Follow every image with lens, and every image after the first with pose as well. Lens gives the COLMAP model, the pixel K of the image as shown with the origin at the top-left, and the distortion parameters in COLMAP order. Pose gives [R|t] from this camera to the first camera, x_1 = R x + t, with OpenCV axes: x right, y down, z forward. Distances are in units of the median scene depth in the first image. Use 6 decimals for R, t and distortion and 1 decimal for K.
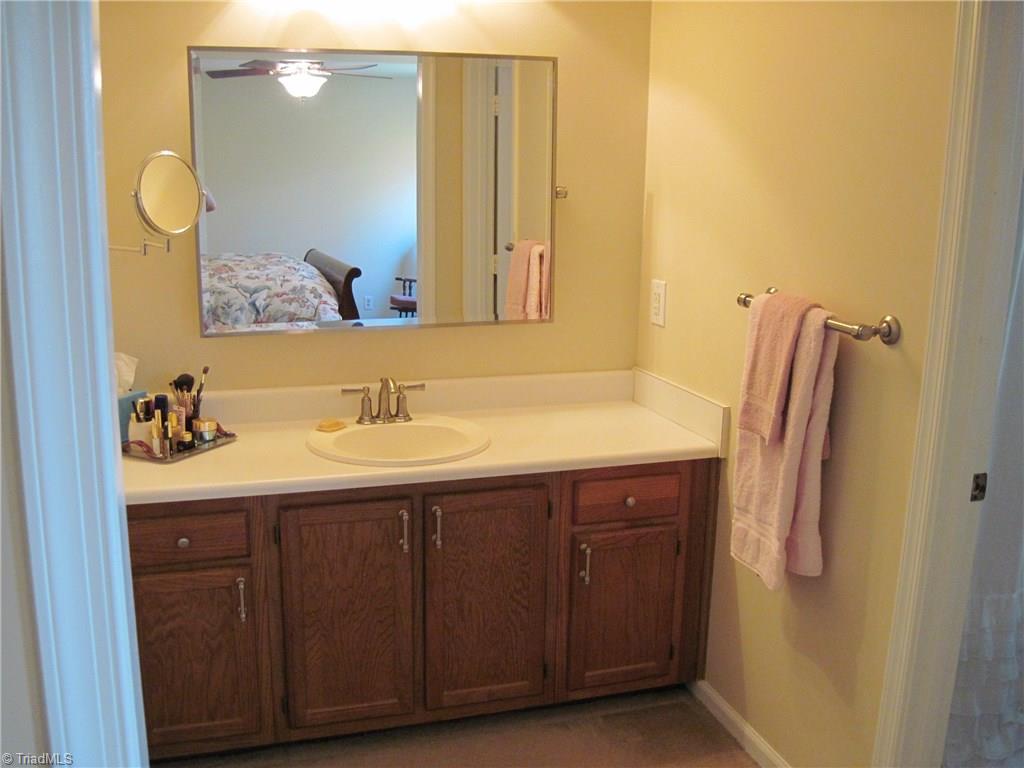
lens RADIAL K [[1051.6, 0, 514.0], [0, 1051.6, 386.3], [0, 0, 1]] dist [-0.105275, 0.000000]
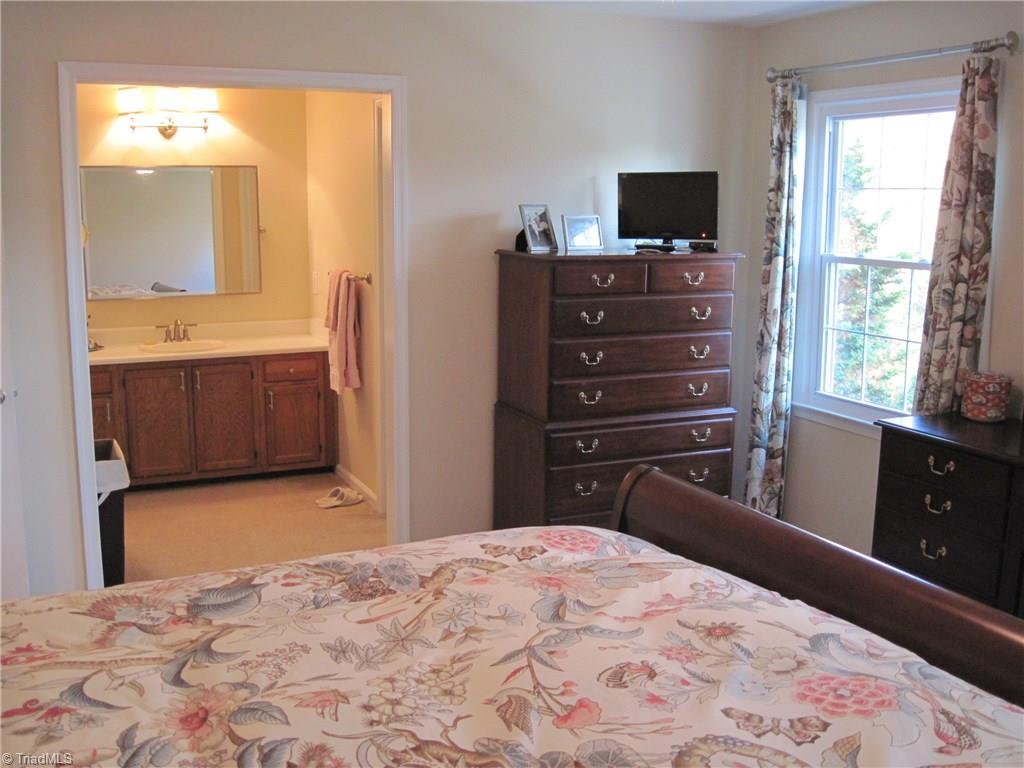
lens RADIAL K [[1051.6, 0, 508.8], [0, 1051.6, 383.5], [0, 0, 1]] dist [-0.105275, 0.000000]
pose [[0.992513, -0.034945, 0.117034, 0.303038], [0.040733, 0.998043, -0.047434, 0.257332], [-0.115147, 0.051846, 0.991994, -1.186725]]
